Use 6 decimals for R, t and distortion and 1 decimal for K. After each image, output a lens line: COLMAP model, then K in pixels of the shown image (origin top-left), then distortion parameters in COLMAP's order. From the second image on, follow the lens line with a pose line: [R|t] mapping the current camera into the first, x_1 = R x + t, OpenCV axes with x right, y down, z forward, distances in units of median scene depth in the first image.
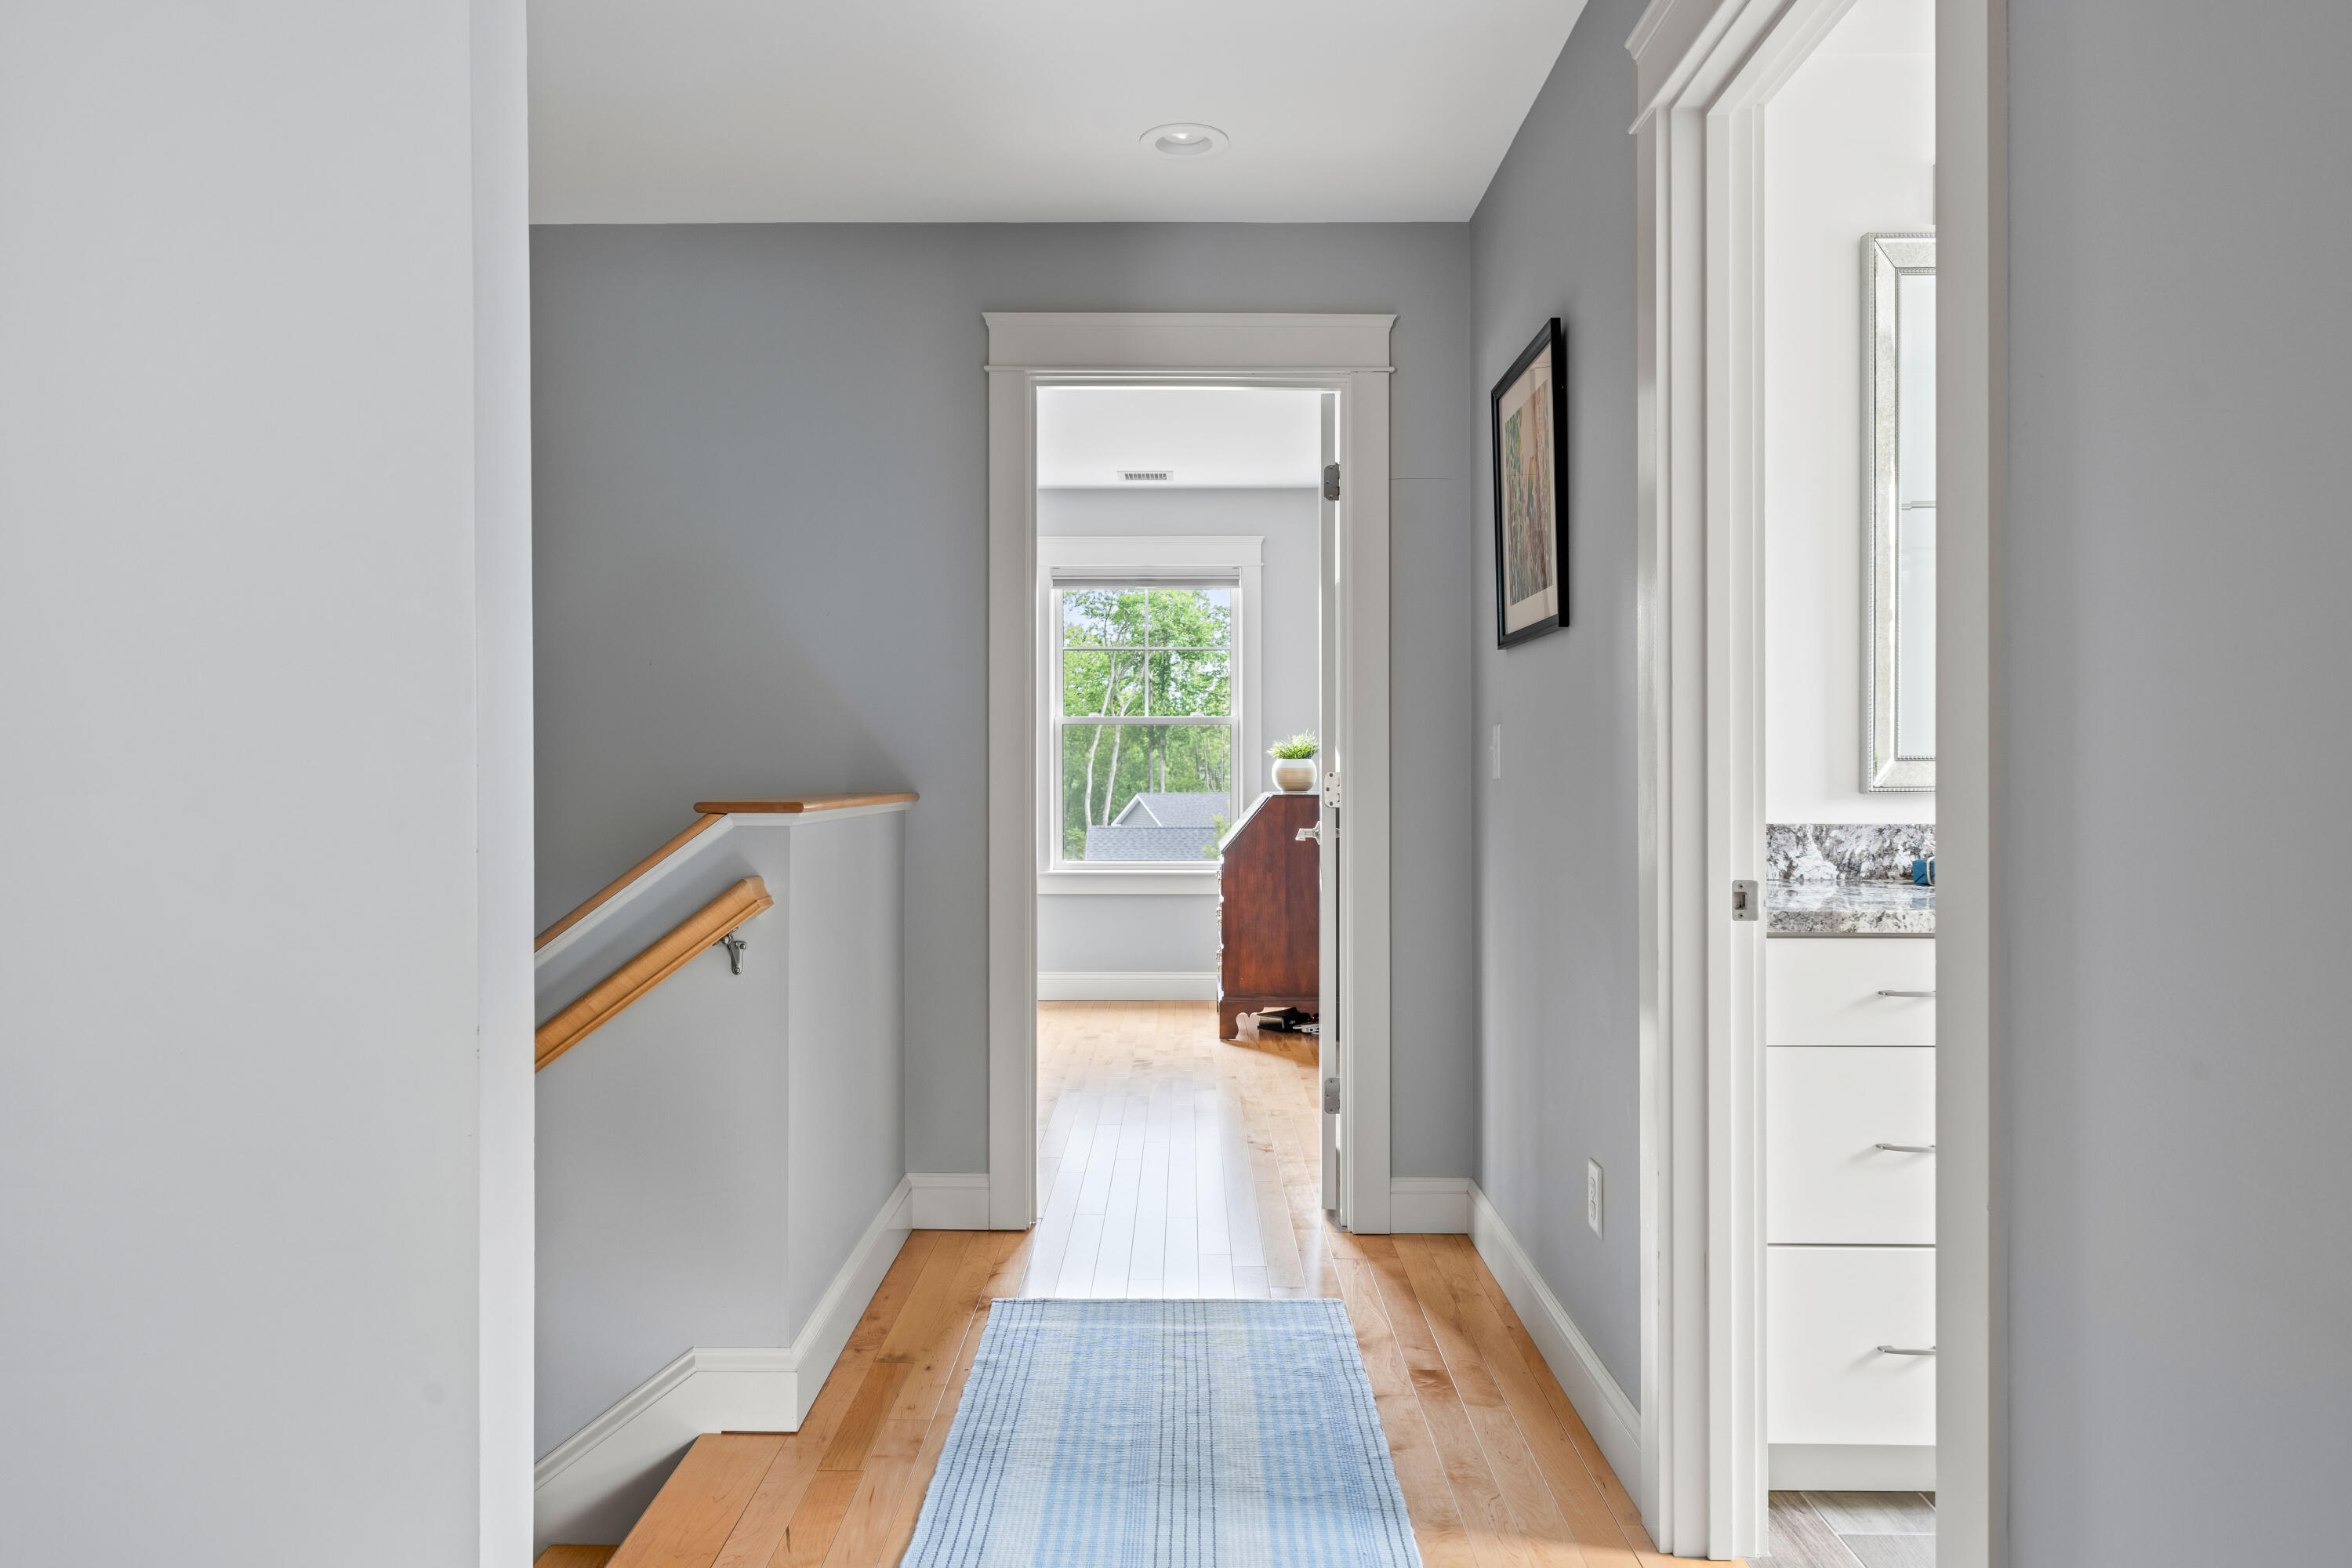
lens RADIAL K [[1634.2, 0, 1175.7], [0, 1634.2, 777.6], [0, 0, 1]] dist [-0.008109, 0.005629]
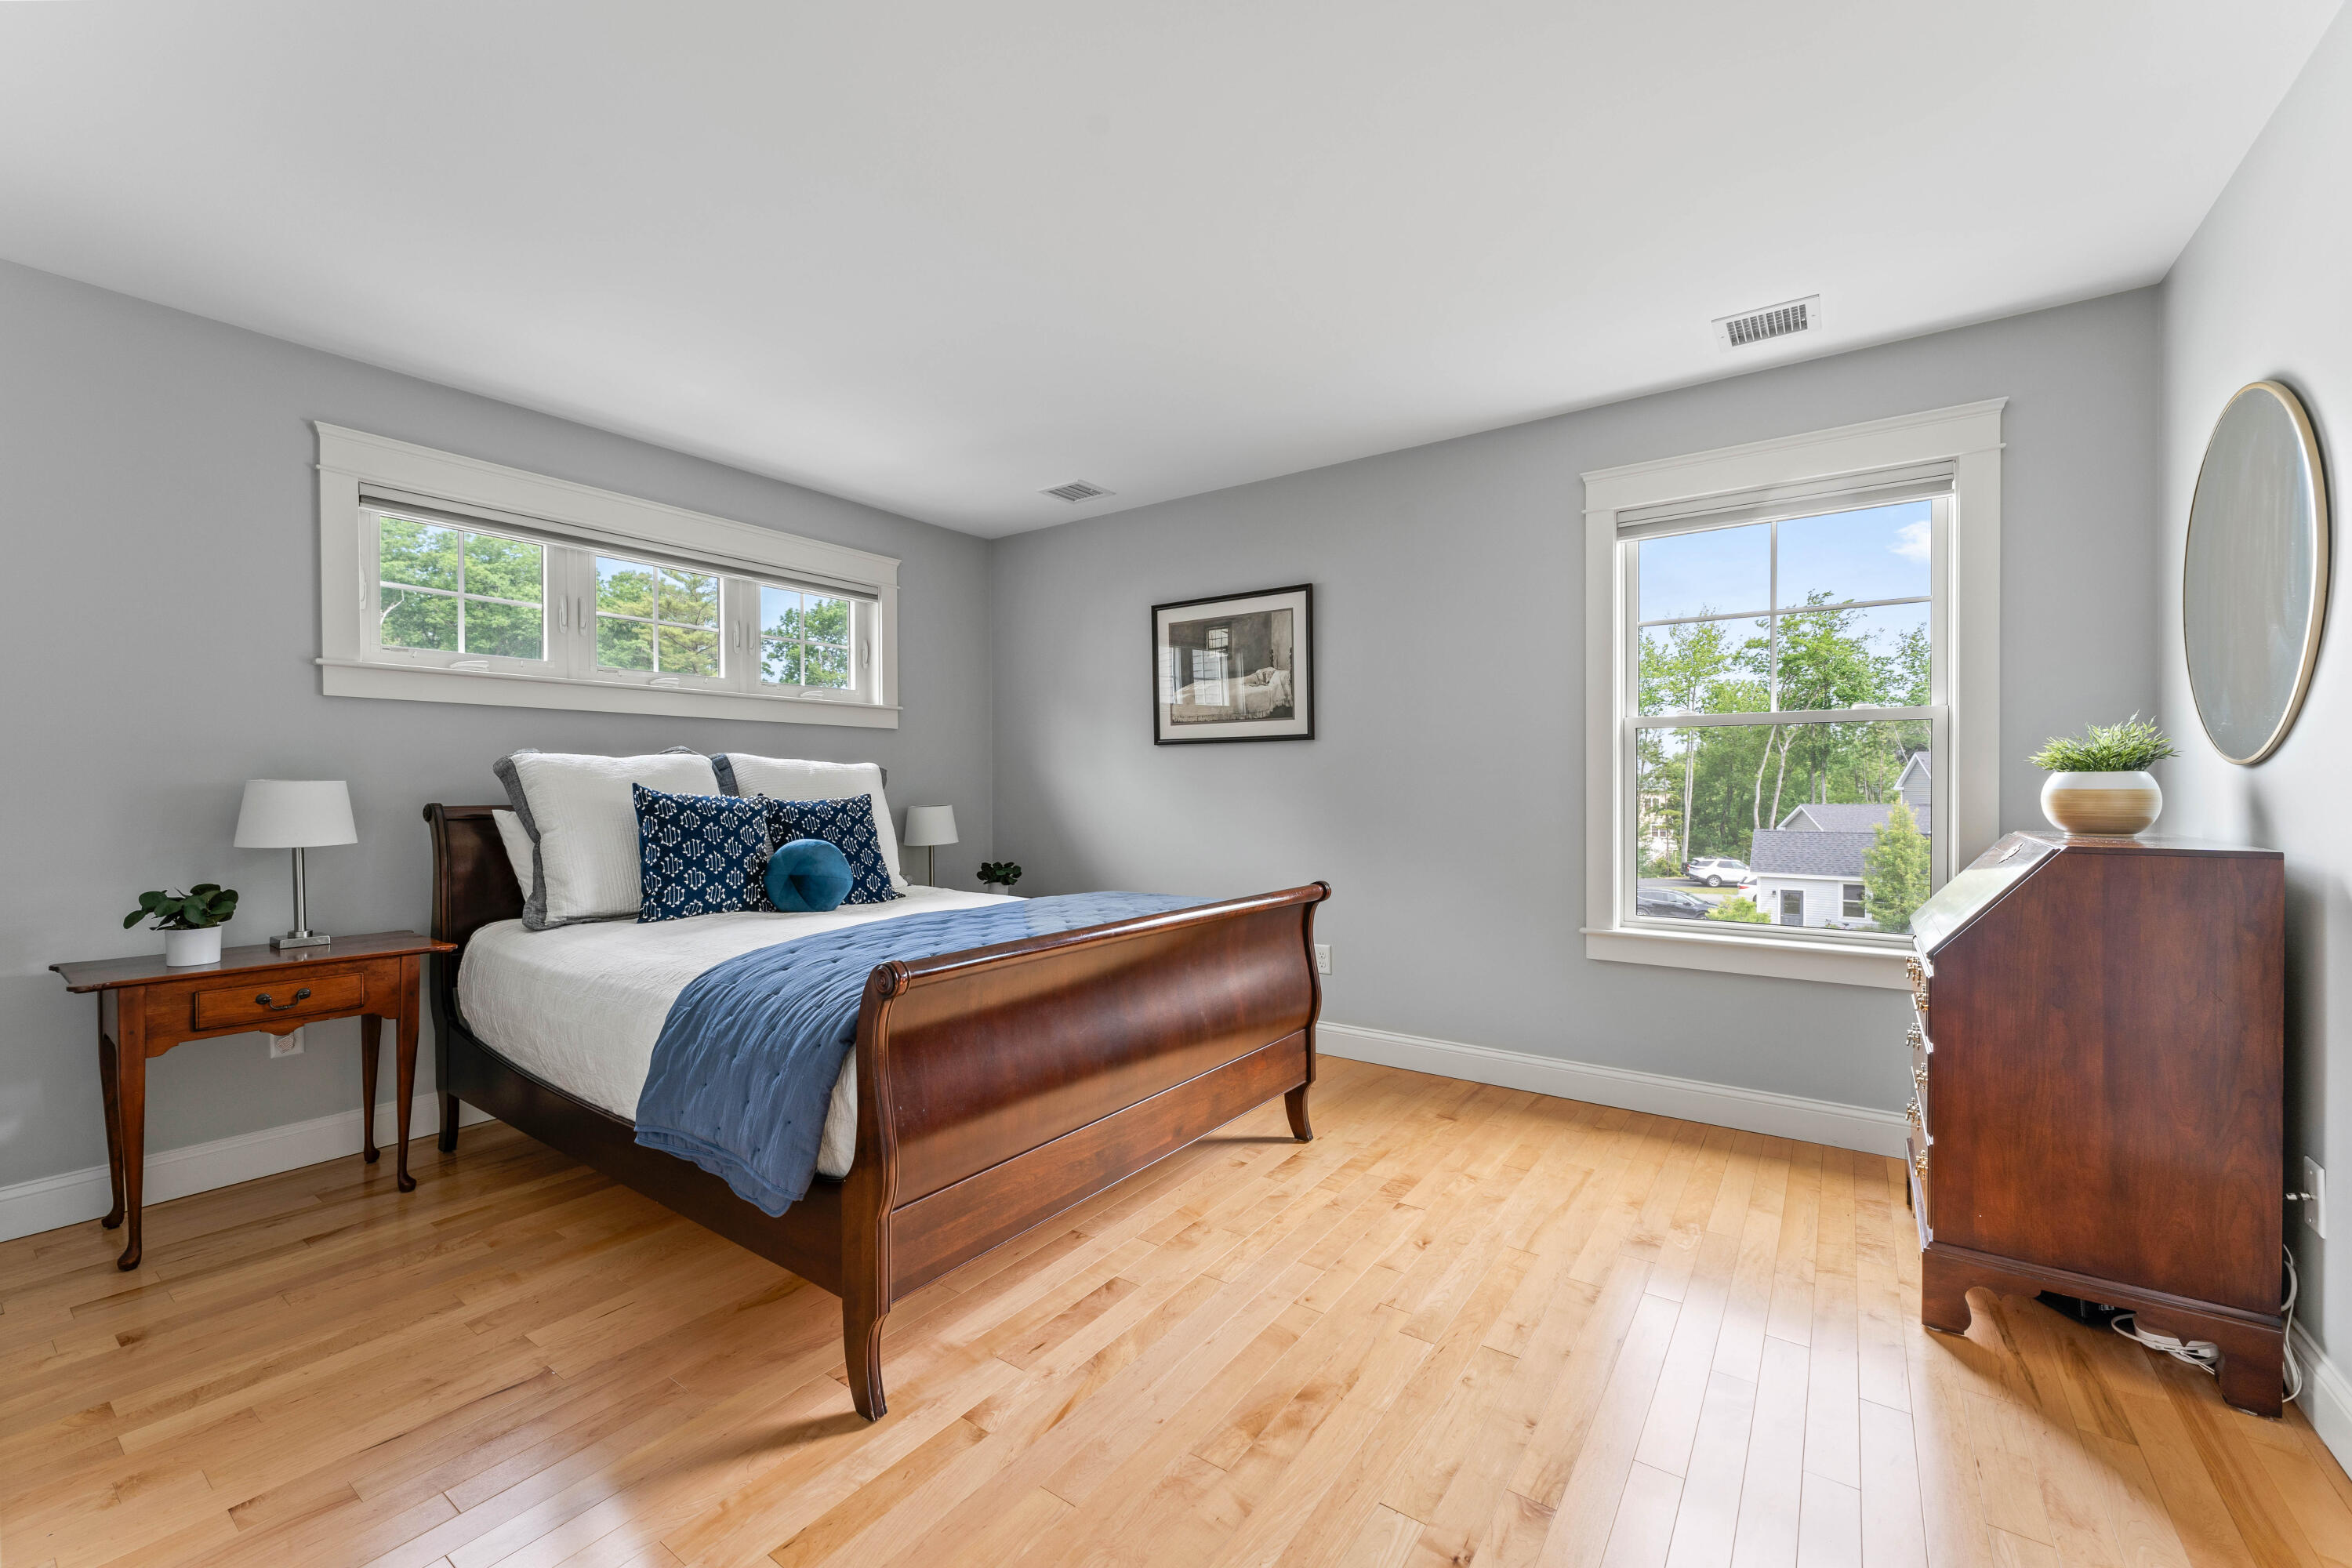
lens RADIAL K [[941.3, 0, 1162.5], [0, 941.3, 794.8], [0, 0, 1]] dist [-0.006800, 0.000640]
pose [[0.812128, 0.001574, -0.583477, 0.003958], [0.000400, 0.999995, 0.003254, -0.004899], [0.583479, -0.002876, 0.812123, 0.559314]]
